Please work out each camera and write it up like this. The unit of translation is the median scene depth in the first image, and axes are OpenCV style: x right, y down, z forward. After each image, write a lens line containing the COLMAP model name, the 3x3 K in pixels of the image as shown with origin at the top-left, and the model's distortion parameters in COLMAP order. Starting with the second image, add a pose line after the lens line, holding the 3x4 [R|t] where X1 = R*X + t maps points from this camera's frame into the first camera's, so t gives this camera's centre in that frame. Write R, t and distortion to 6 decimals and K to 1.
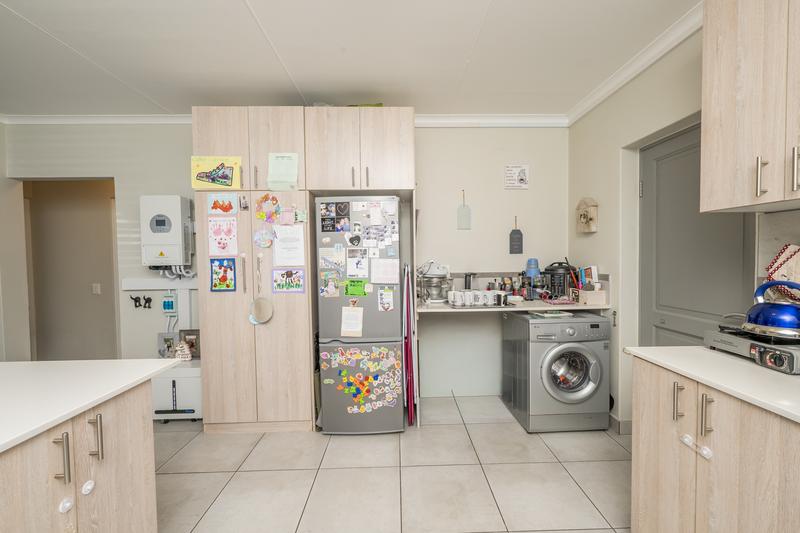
lens RADIAL K [[324.4, 0, 404.5], [0, 324.4, 268.9], [0, 0, 1]] dist [0.001534, -0.000262]
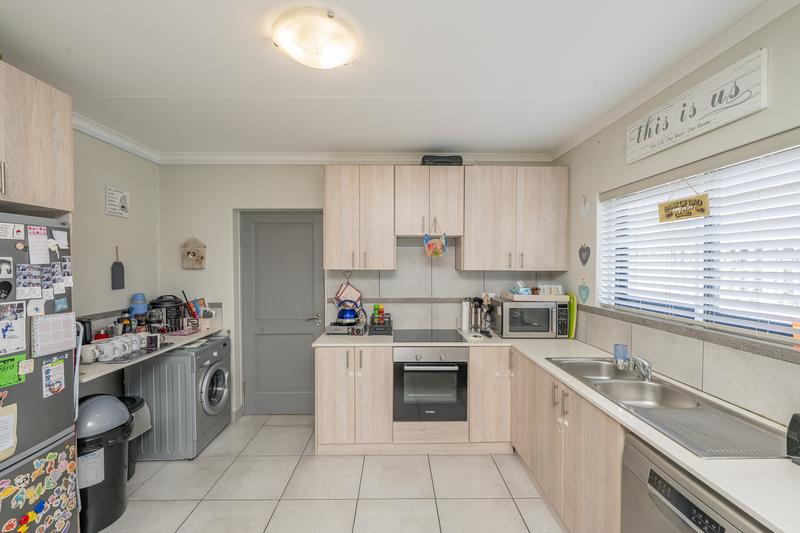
lens RADIAL K [[338.1, 0, 396.9], [0, 338.1, 269.2], [0, 0, 1]] dist [-0.001655, -0.000982]
pose [[0.023489, -0.004966, 0.999712, -0.714946], [0.036703, 0.999318, 0.004101, -0.099625], [-0.999050, 0.036596, 0.023656, 0.286046]]
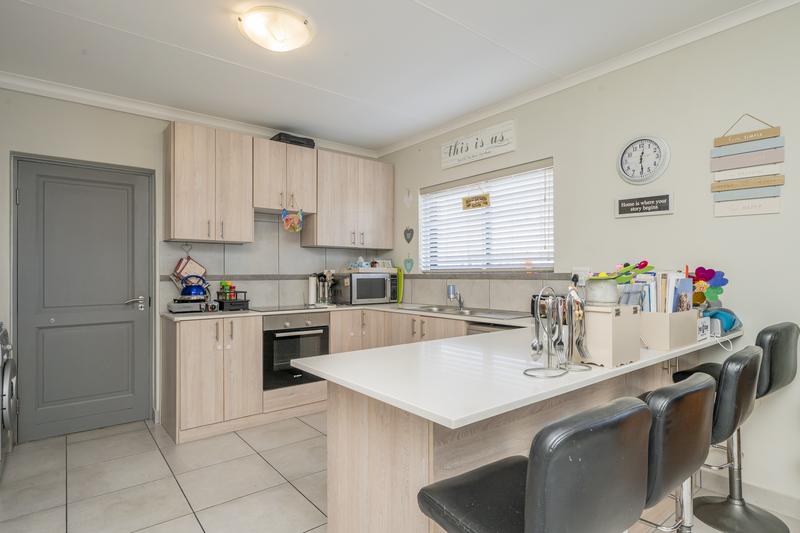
lens RADIAL K [[429.6, 0, 400.8], [0, 429.6, 268.1], [0, 0, 1]] dist [0.007837, -0.000388]
pose [[-0.596532, 0.025866, 0.802172, -1.032219], [0.041079, 0.999154, -0.001669, 0.026210], [-0.801537, 0.031957, -0.597091, 0.827562]]
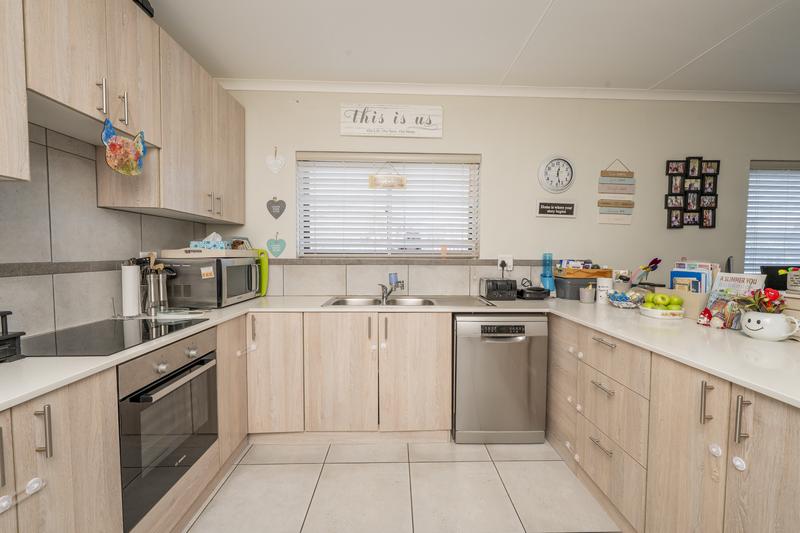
lens RADIAL K [[324.4, 0, 405.1], [0, 324.4, 268.0], [0, 0, 1]] dist [0.001534, -0.000262]
pose [[-0.999980, 0.006342, 0.000654, 0.013929], [0.006374, 0.996582, 0.082368, -0.005886], [-0.000129, 0.082371, -0.996602, 0.784307]]
